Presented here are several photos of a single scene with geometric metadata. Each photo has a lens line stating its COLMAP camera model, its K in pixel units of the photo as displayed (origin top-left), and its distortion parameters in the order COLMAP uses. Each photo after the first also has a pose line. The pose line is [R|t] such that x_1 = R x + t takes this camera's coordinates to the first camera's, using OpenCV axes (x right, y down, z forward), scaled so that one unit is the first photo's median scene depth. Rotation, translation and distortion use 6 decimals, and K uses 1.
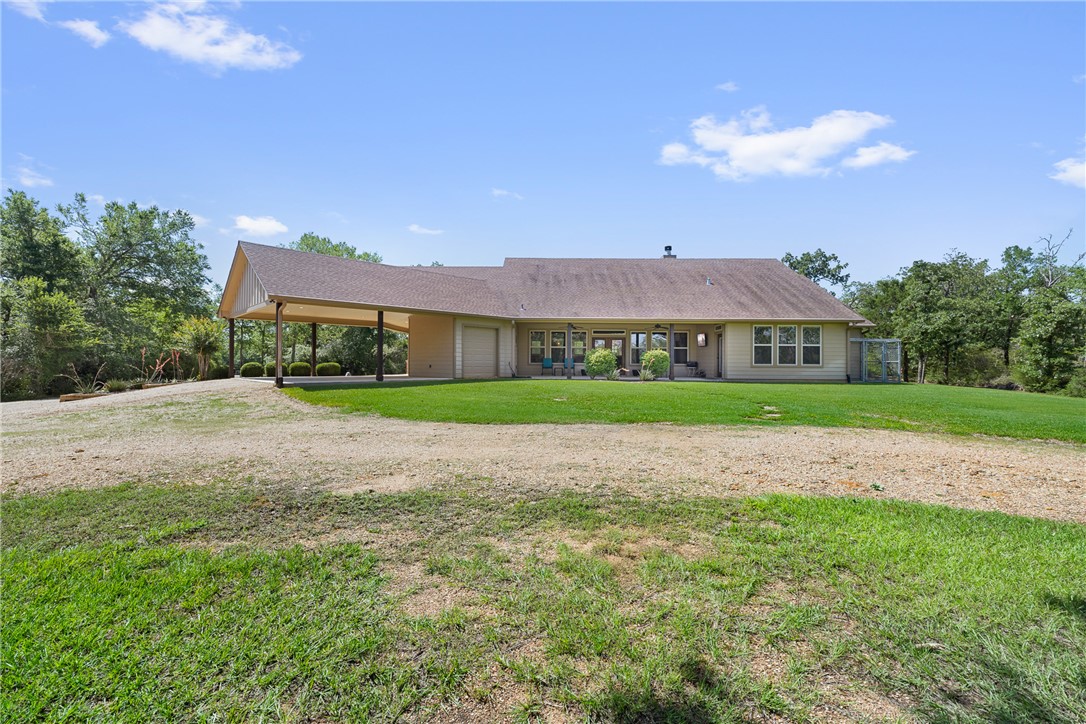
lens RADIAL K [[460.2, 0, 542.0], [0, 460.2, 354.5], [0, 0, 1]] dist [0.001872, -0.000288]
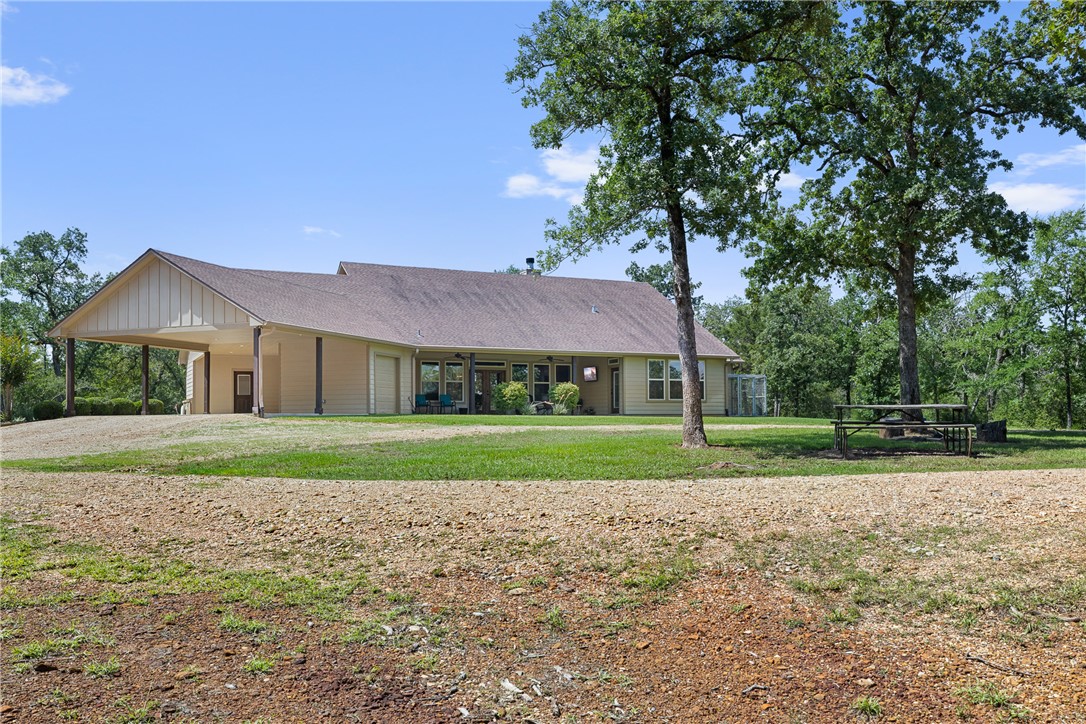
lens RADIAL K [[957.3, 0, 544.1], [0, 957.3, 367.0], [0, 0, 1]] dist [-0.017610, -0.001708]
pose [[0.891967, 0.015036, 0.451851, -1.142634], [0.003925, 0.999152, -0.040996, 0.061058], [-0.452084, 0.038341, 0.891151, -1.239093]]
